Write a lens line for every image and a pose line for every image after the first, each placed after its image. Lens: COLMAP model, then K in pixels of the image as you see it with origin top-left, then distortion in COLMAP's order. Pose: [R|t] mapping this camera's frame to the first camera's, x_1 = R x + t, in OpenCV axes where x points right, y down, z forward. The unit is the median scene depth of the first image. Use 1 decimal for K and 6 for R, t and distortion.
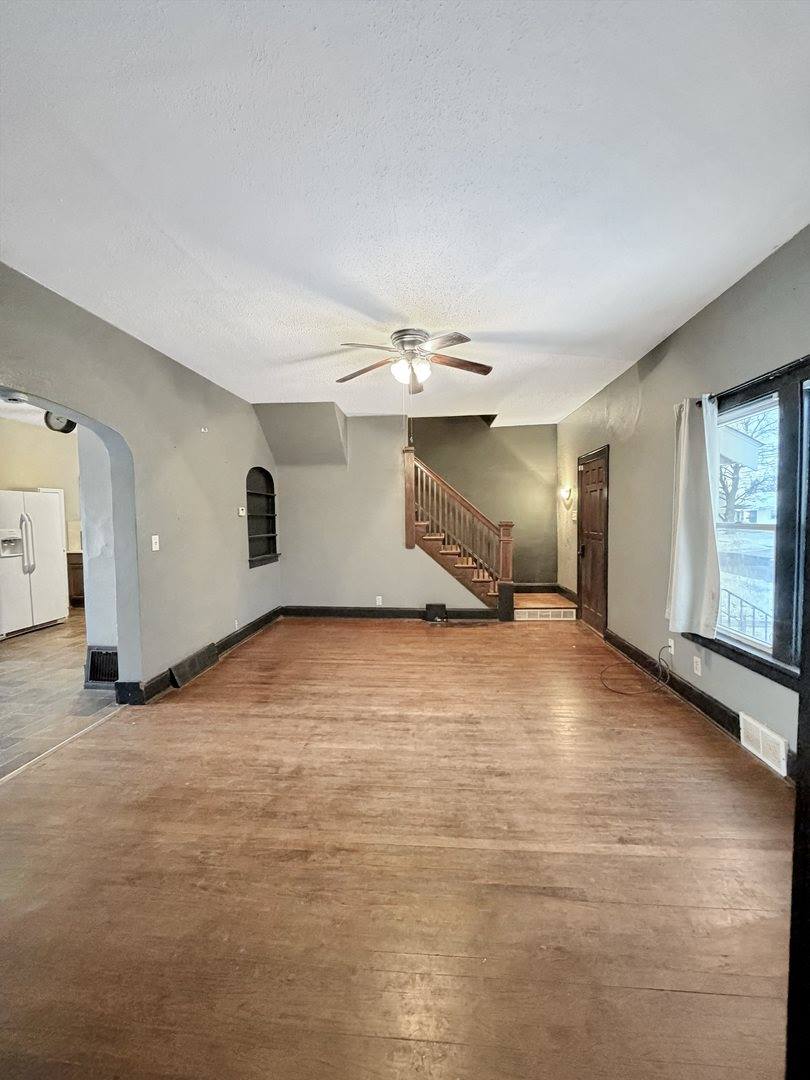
lens RADIAL K [[433.3, 0, 405.0], [0, 433.3, 540.0], [0, 0, 1]] dist [0.000464, -0.000096]
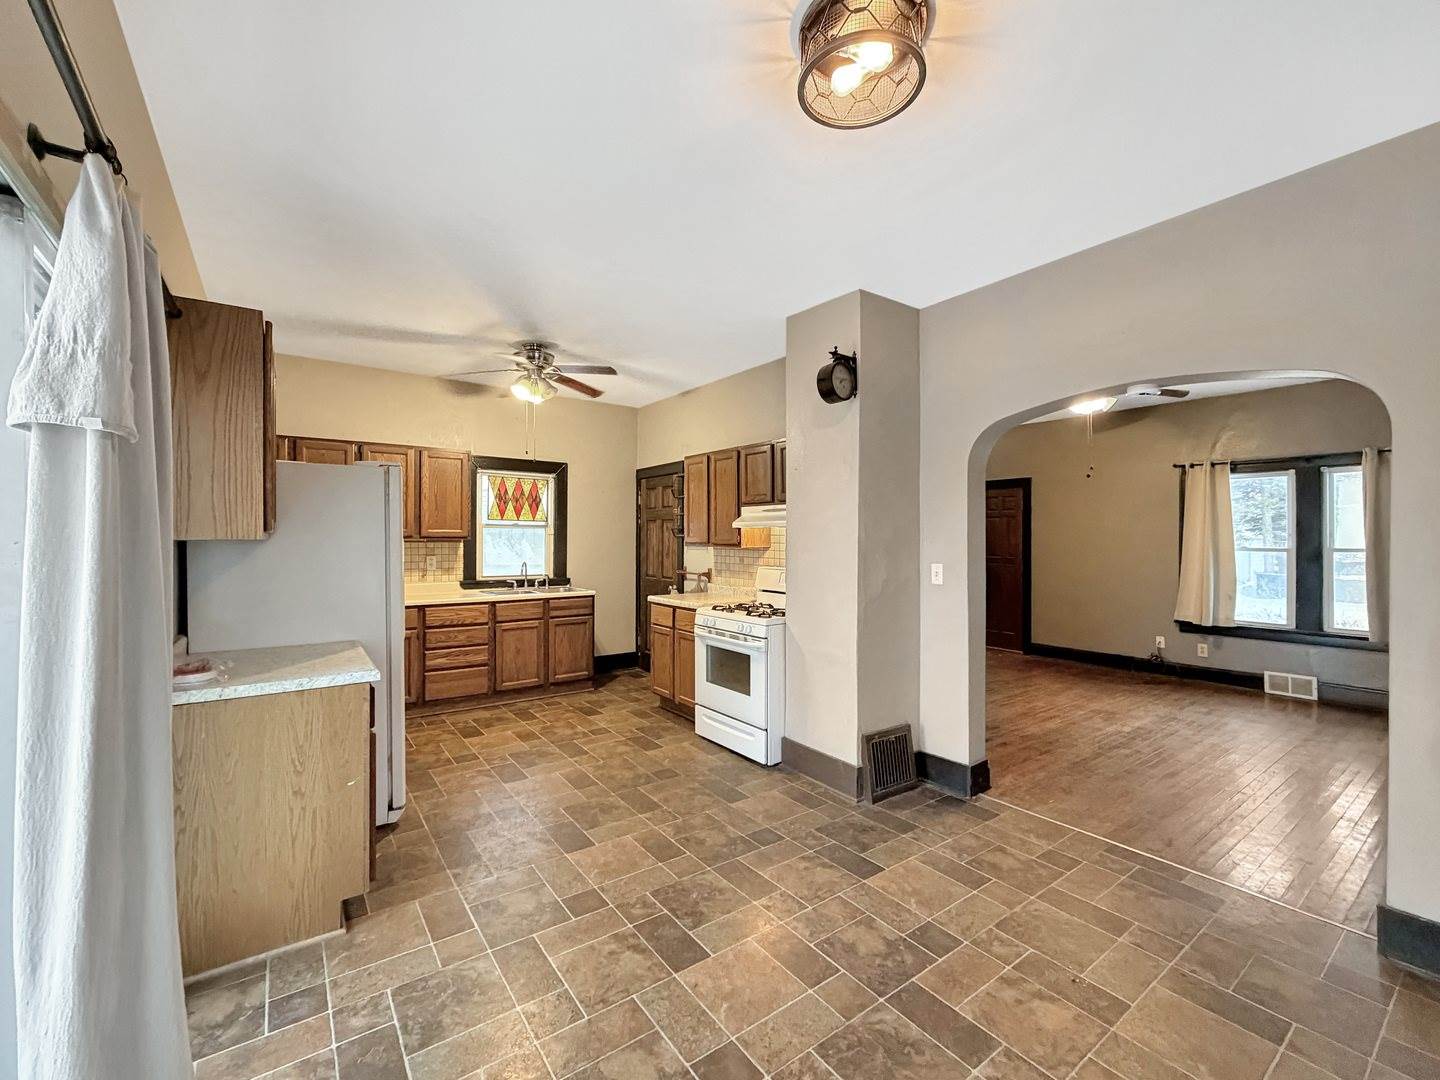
lens RADIAL K [[605.4, 0, 720.0], [0, 605.4, 540.0], [0, 0, 1]] dist [0.001472, 0.000016]
pose [[0.750242, 0.011867, 0.661056, -1.579980], [0.024494, 0.998654, -0.045726, -0.011453], [-0.660709, 0.050497, 0.748942, 0.483352]]
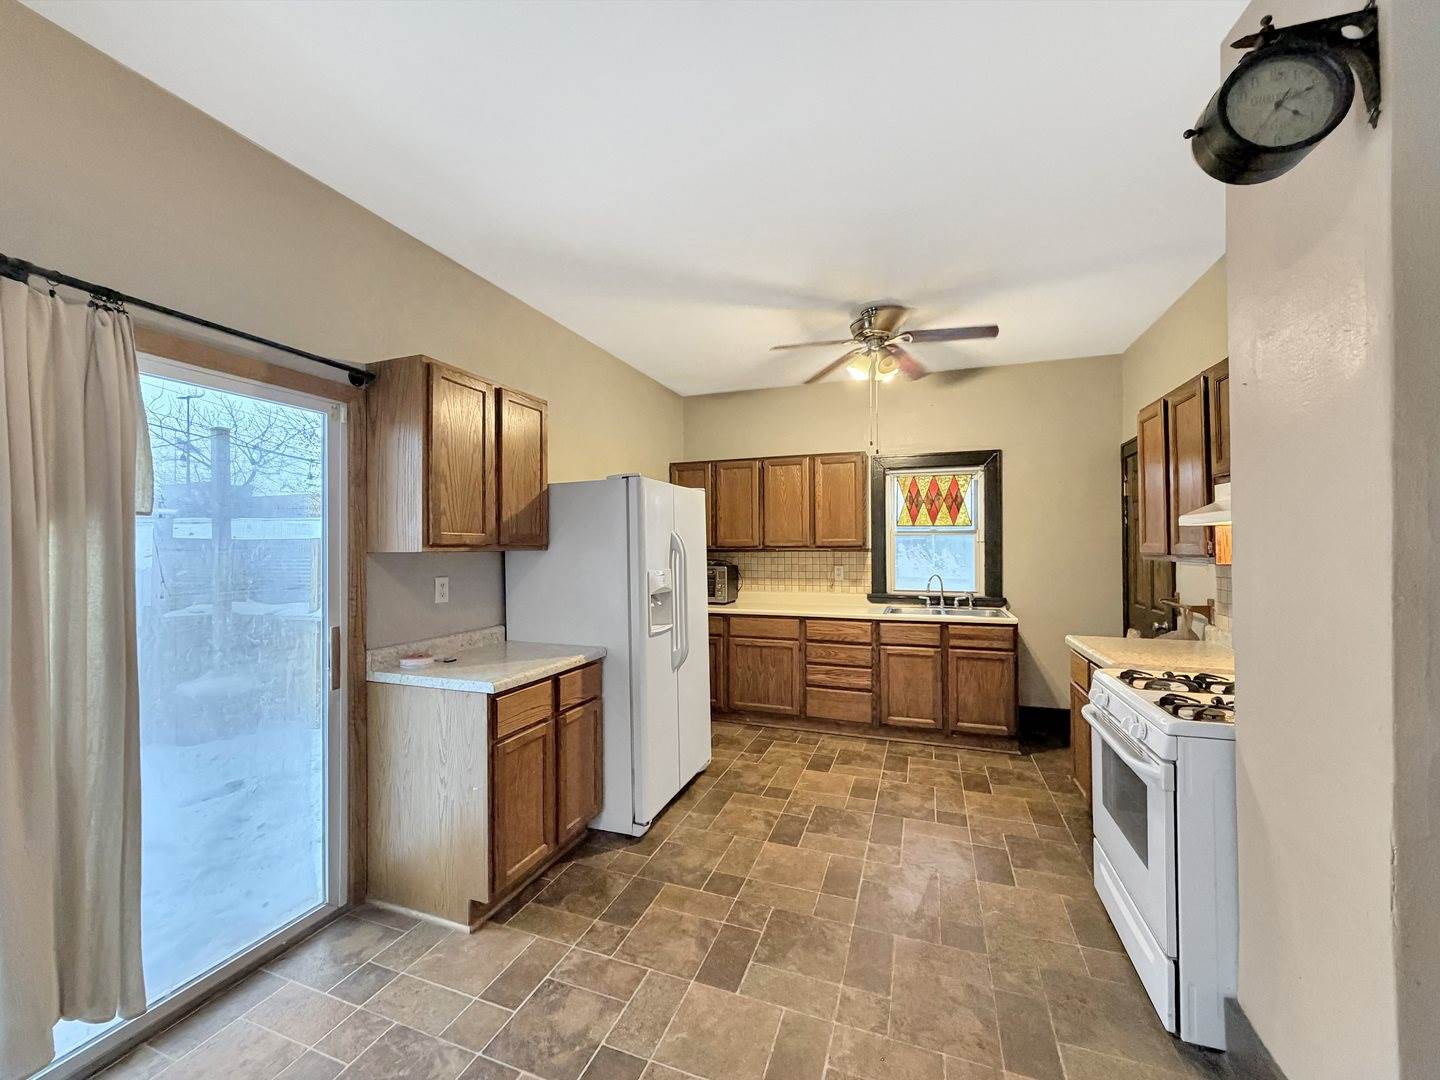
lens RADIAL K [[576.1, 0, 720.0], [0, 576.1, 540.0], [0, 0, 1]] dist [-0.000485, 0.000144]
pose [[0.966457, 0.004984, -0.256780, -1.041759], [-0.021516, 0.997868, -0.061616, -0.028869], [0.255925, 0.065074, 0.964504, 0.677168]]
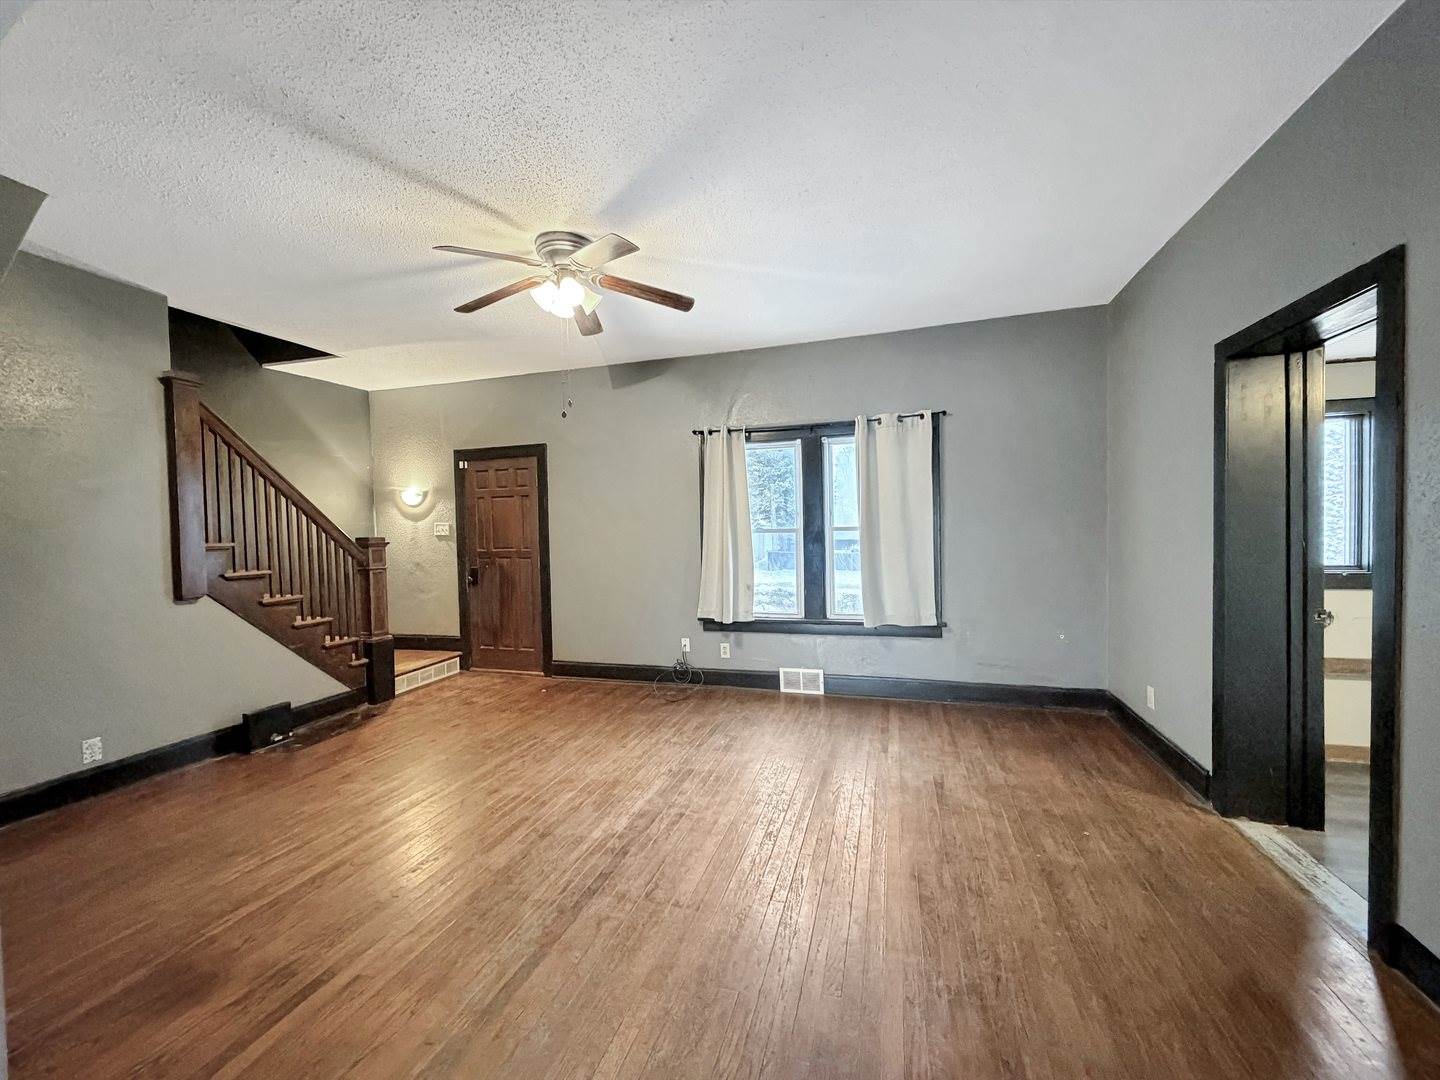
lens RADIAL K [[573.3, 0, 720.0], [0, 573.3, 540.0], [0, 0, 1]] dist [-0.001199, -0.000218]
pose [[0.203815, -0.013926, 0.978910, -0.759762], [0.069140, 0.997607, -0.000203, -0.011077], [-0.976565, 0.067723, 0.204290, 0.594096]]
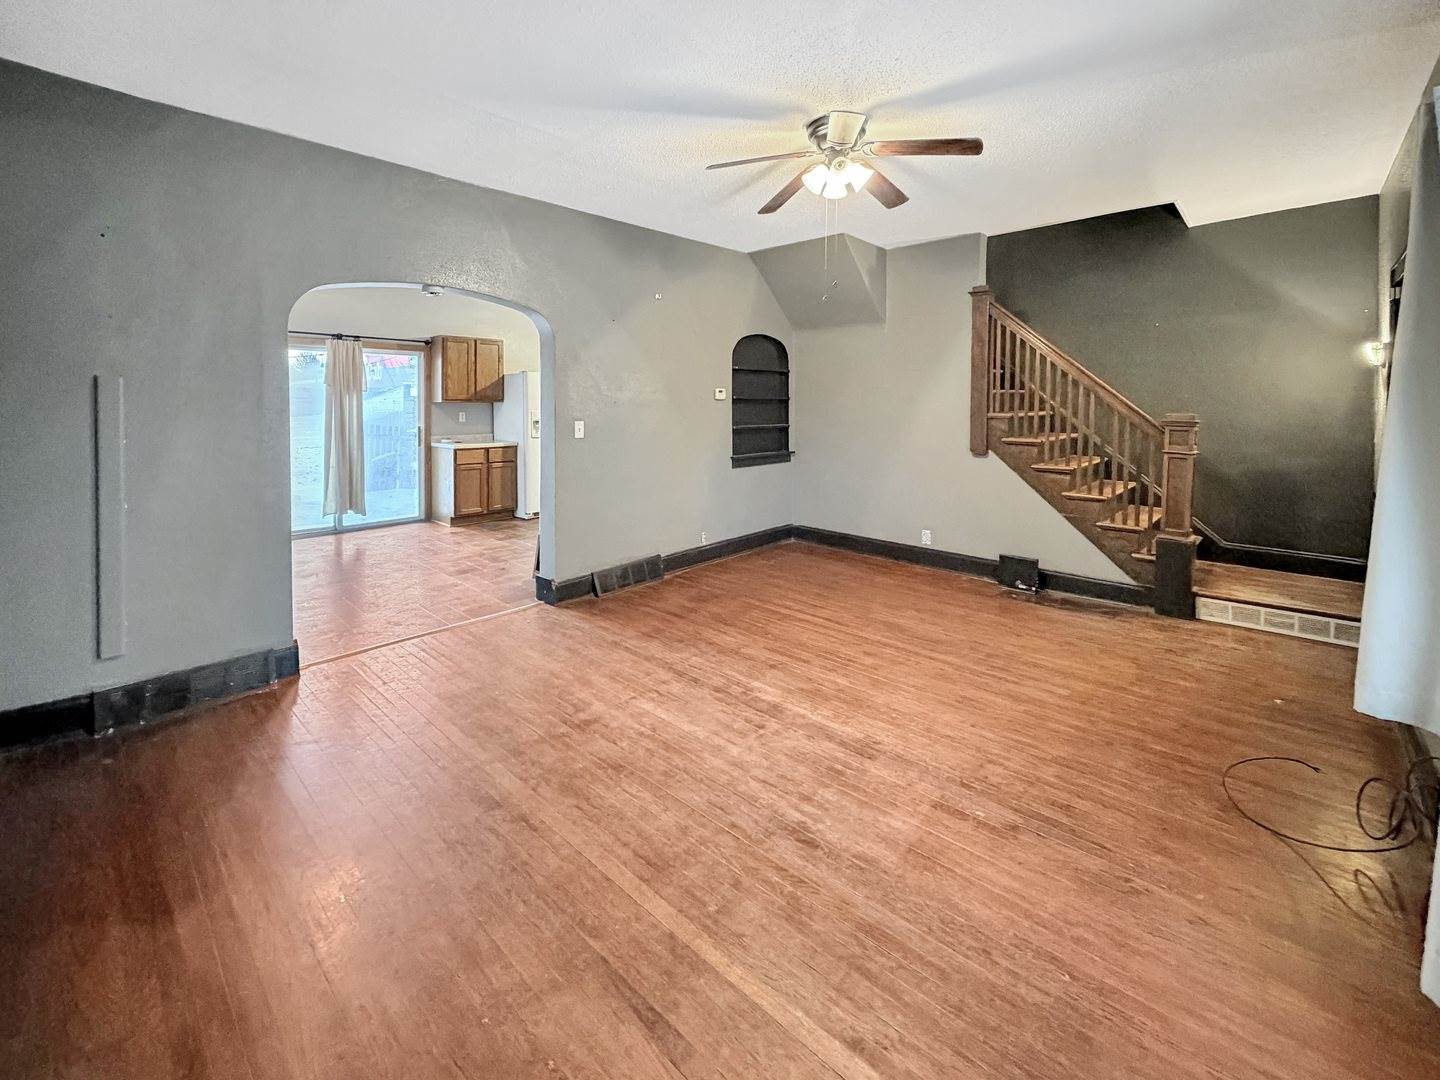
lens RADIAL K [[626.2, 0, 693.7], [0, 626.2, 416.3], [0, 0, 1]] dist [-0.000537, -0.000193]
pose [[0.769295, 0.027208, -0.638314, 0.437666], [-0.042723, 0.999047, -0.008906, -0.019129], [0.637464, 0.034122, 0.769724, 0.152538]]
